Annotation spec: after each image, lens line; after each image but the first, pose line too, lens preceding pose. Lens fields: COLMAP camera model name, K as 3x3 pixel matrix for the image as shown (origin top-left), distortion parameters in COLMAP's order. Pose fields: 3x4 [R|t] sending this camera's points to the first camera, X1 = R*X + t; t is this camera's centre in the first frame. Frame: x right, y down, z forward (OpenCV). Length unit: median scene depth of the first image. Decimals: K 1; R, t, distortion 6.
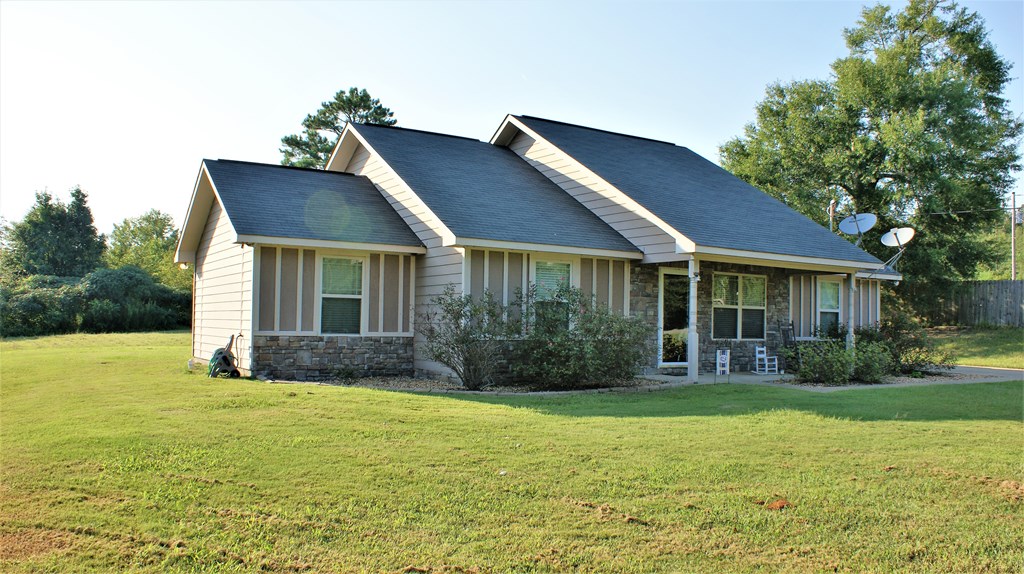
lens RADIAL K [[790.4, 0, 512.6], [0, 790.4, 289.4], [0, 0, 1]] dist [-0.084534, 0.010481]
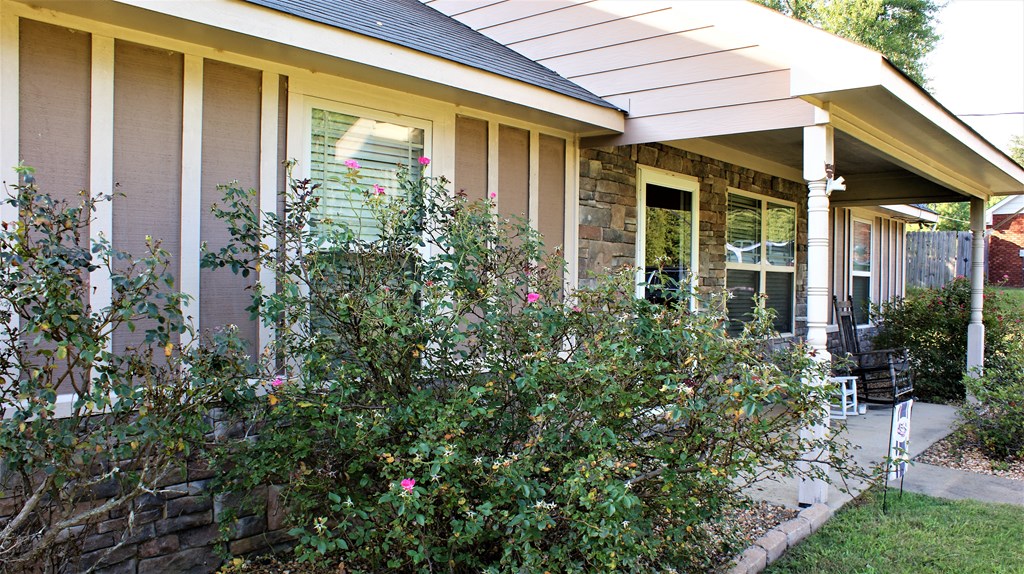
lens RADIAL K [[790.4, 0, 511.0], [0, 790.4, 288.9], [0, 0, 1]] dist [-0.084534, 0.010481]
pose [[0.957565, -0.008535, 0.288090, 0.015939], [-0.008024, 0.998385, 0.056248, 0.011620], [-0.288104, -0.056173, 0.955950, 0.688125]]
